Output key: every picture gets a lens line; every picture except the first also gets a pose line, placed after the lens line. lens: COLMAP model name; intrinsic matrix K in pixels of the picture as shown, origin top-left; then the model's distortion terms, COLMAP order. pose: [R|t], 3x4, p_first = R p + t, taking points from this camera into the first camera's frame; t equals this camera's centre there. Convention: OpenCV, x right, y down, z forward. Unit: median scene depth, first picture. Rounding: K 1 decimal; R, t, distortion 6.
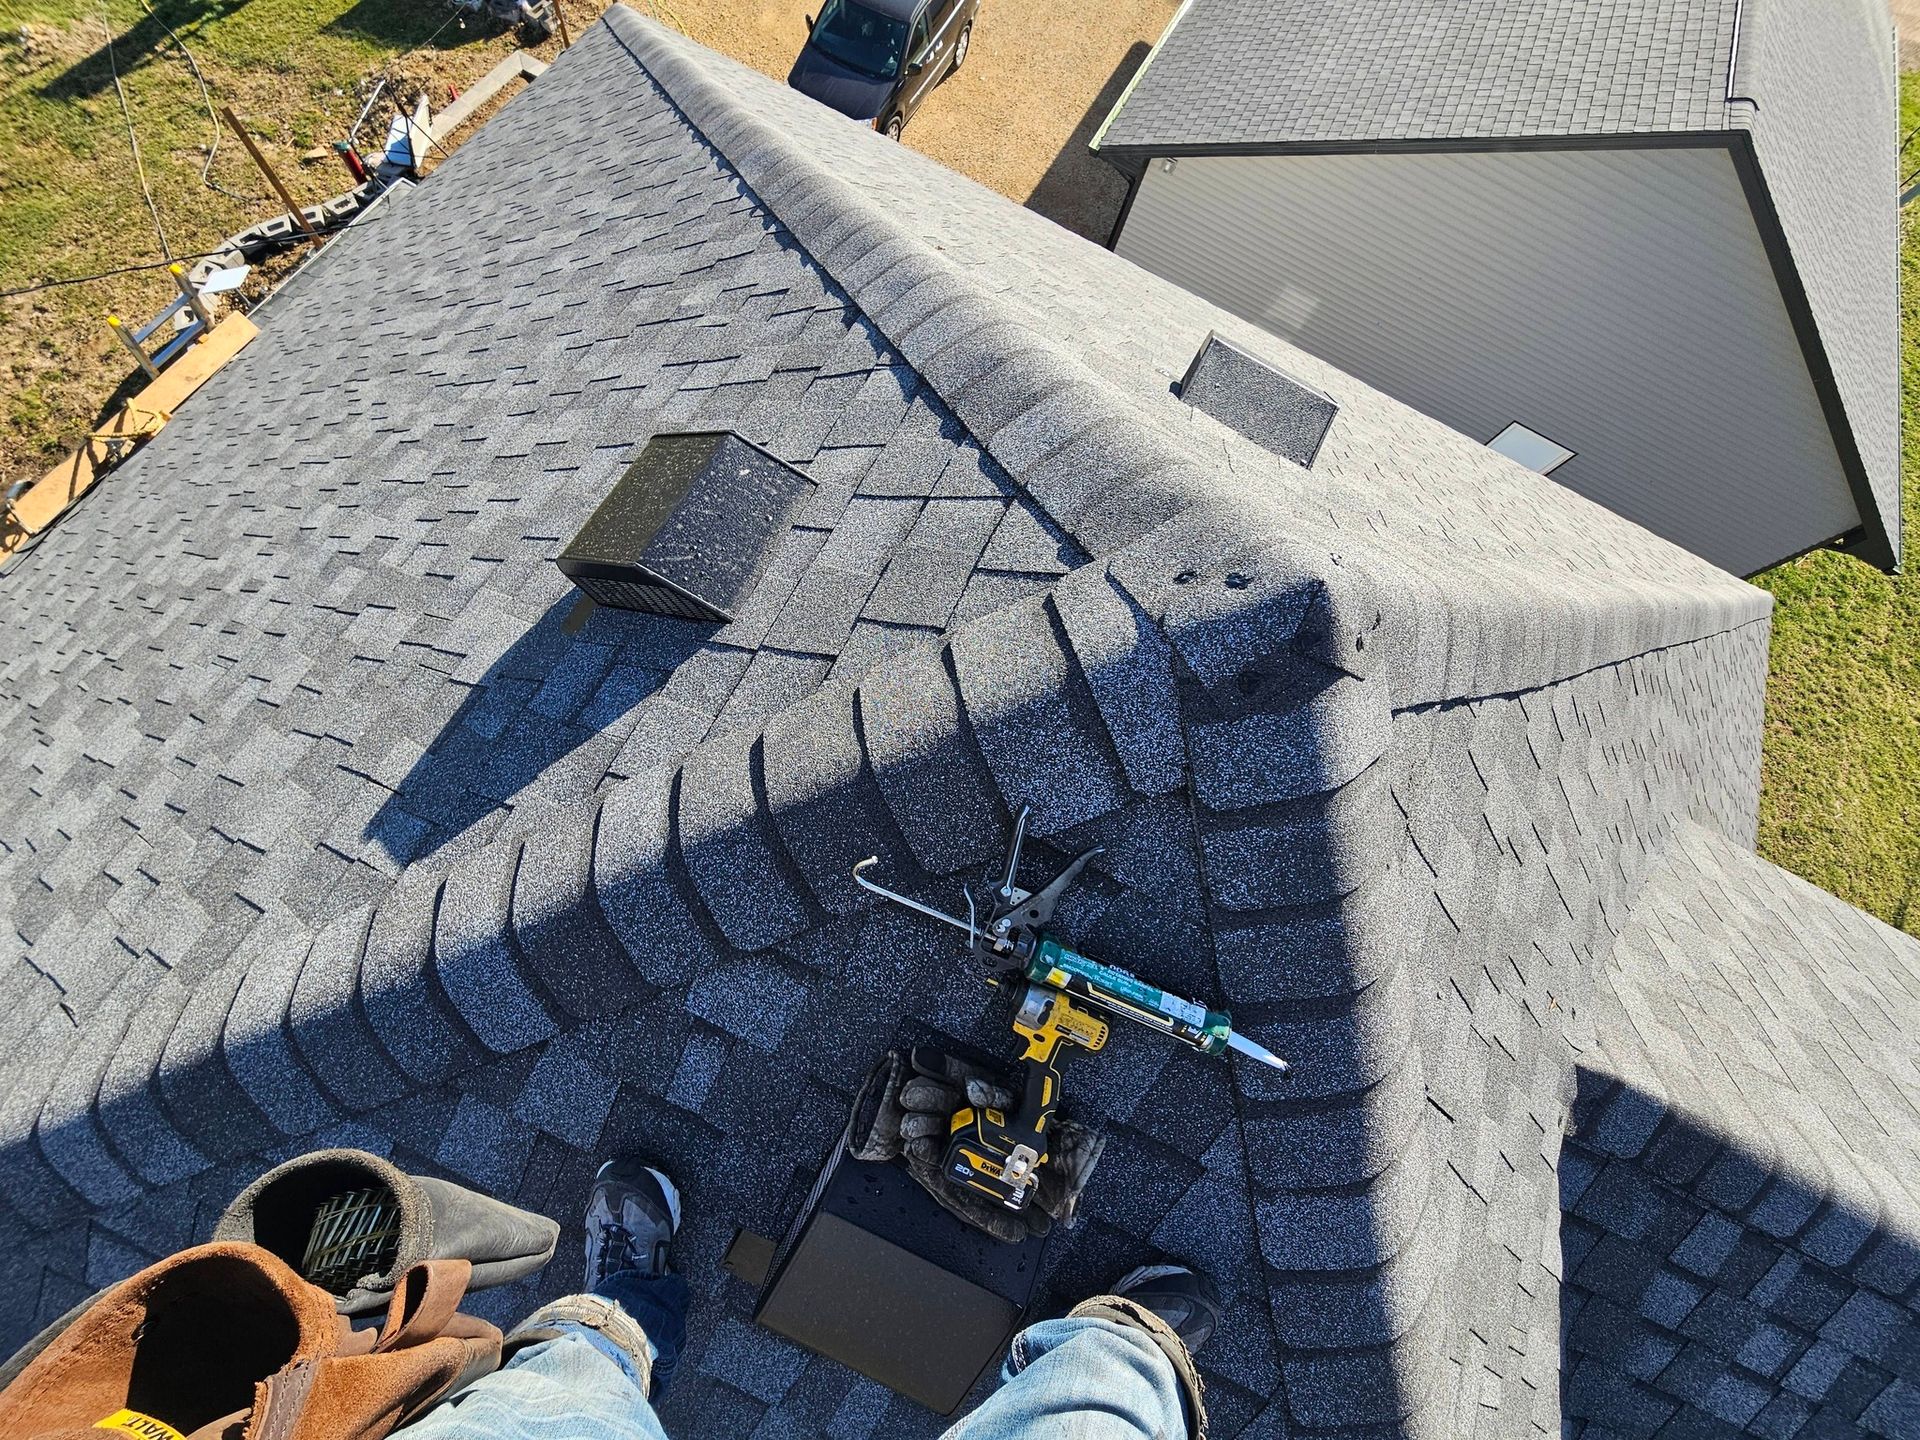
lens RADIAL K [[793.1, 0, 959.7], [0, 793.1, 712.0], [0, 0, 1]] dist [0.000383, 0.000012]
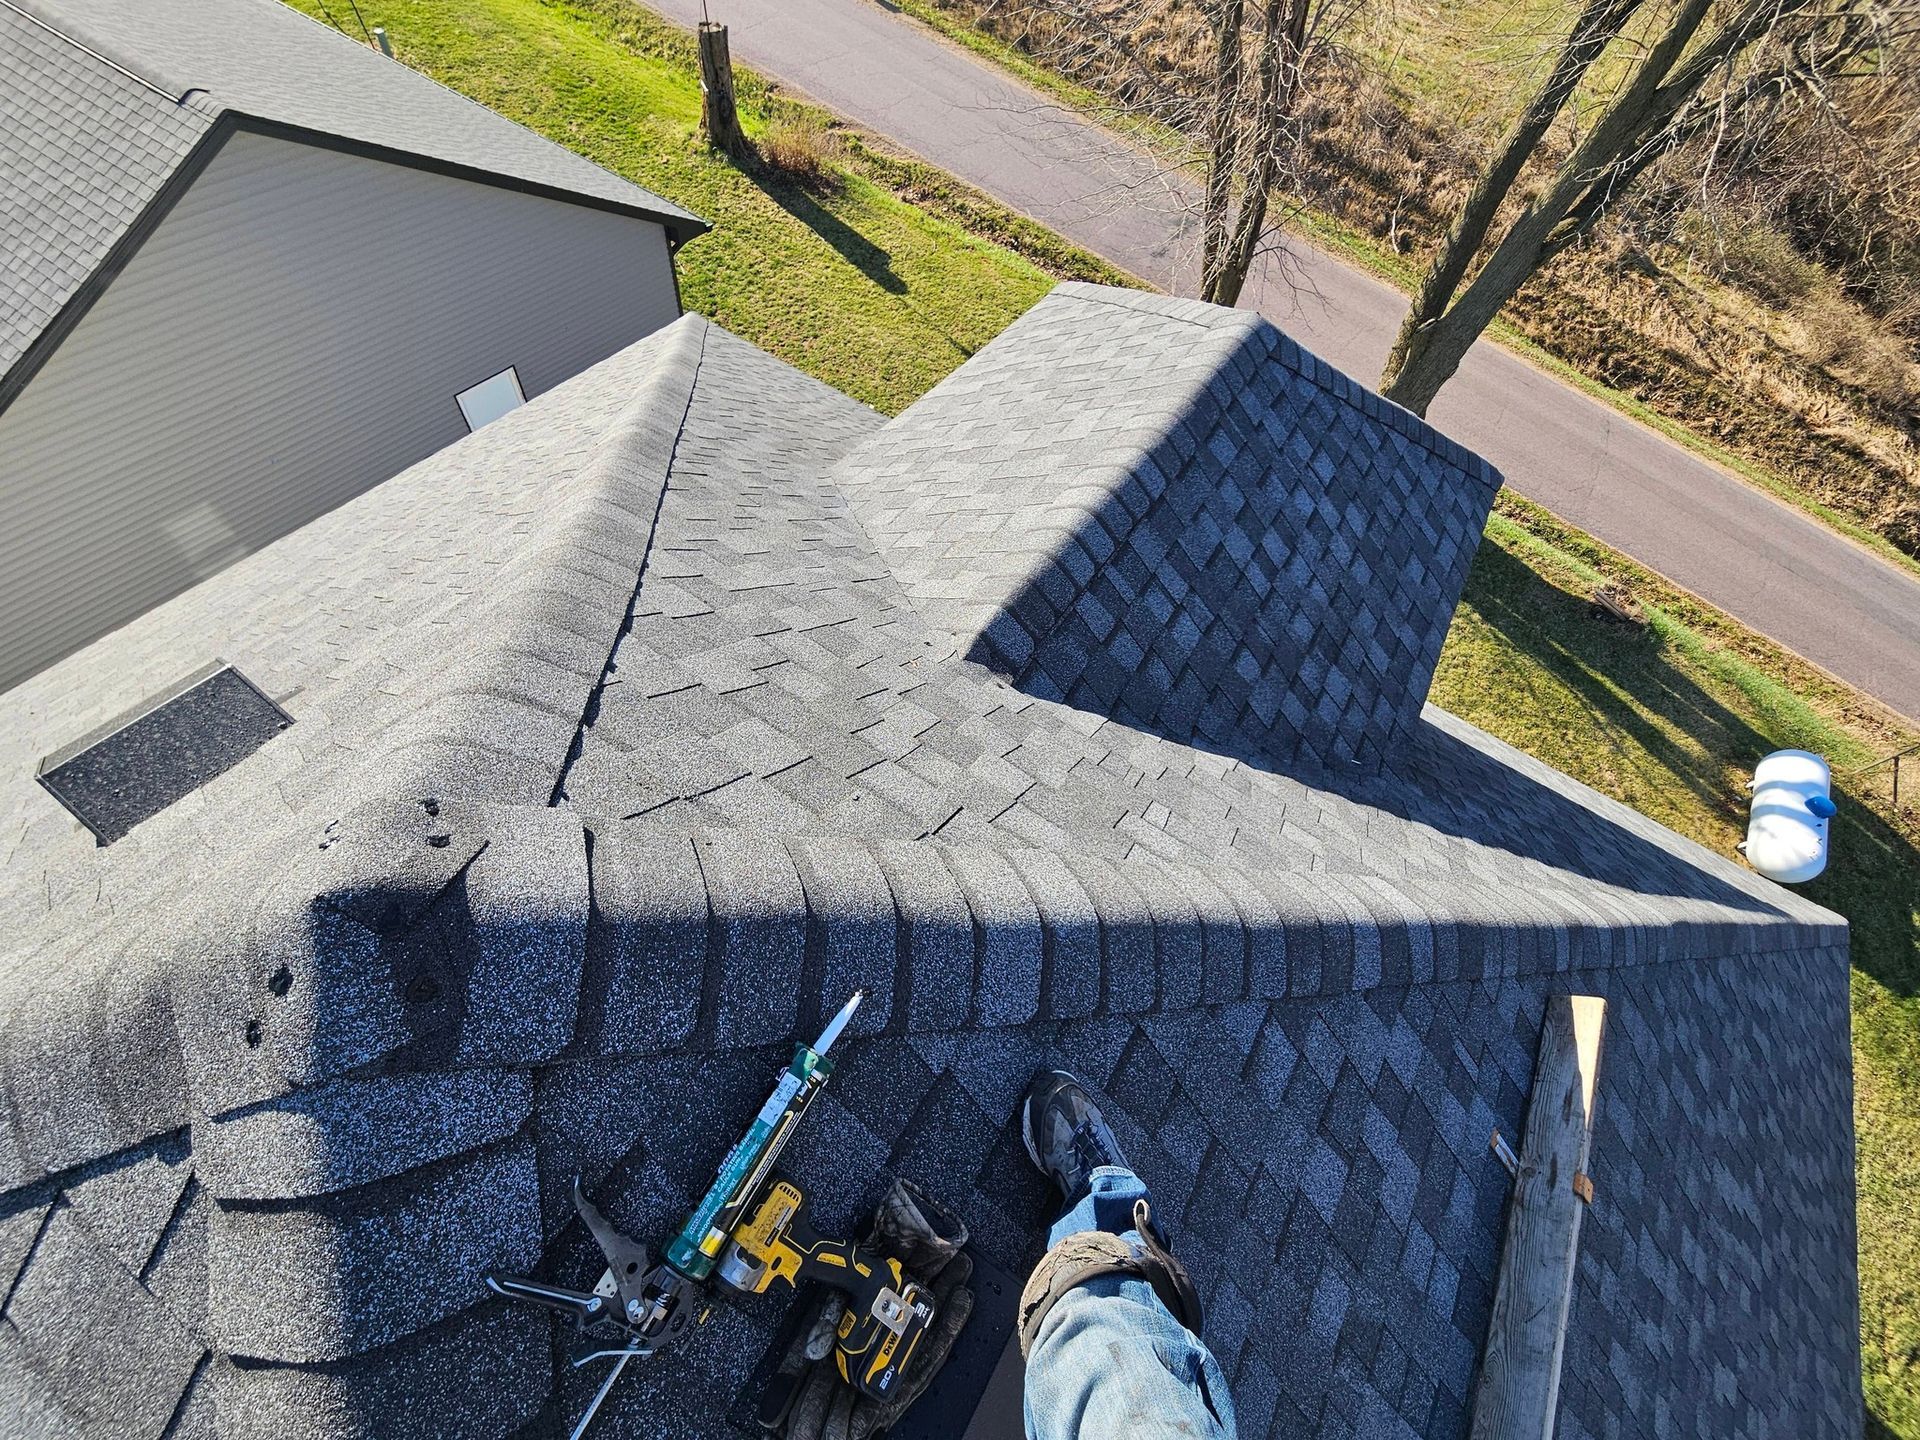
lens RADIAL K [[793.1, 0, 959.7], [0, 793.1, 712.0], [0, 0, 1]] dist [0.000383, 0.000012]
pose [[0.160190, -0.900660, 0.403918, 0.342355], [0.897232, 0.303440, 0.320780, 0.109312], [-0.411478, 0.311023, 0.856709, -0.087523]]
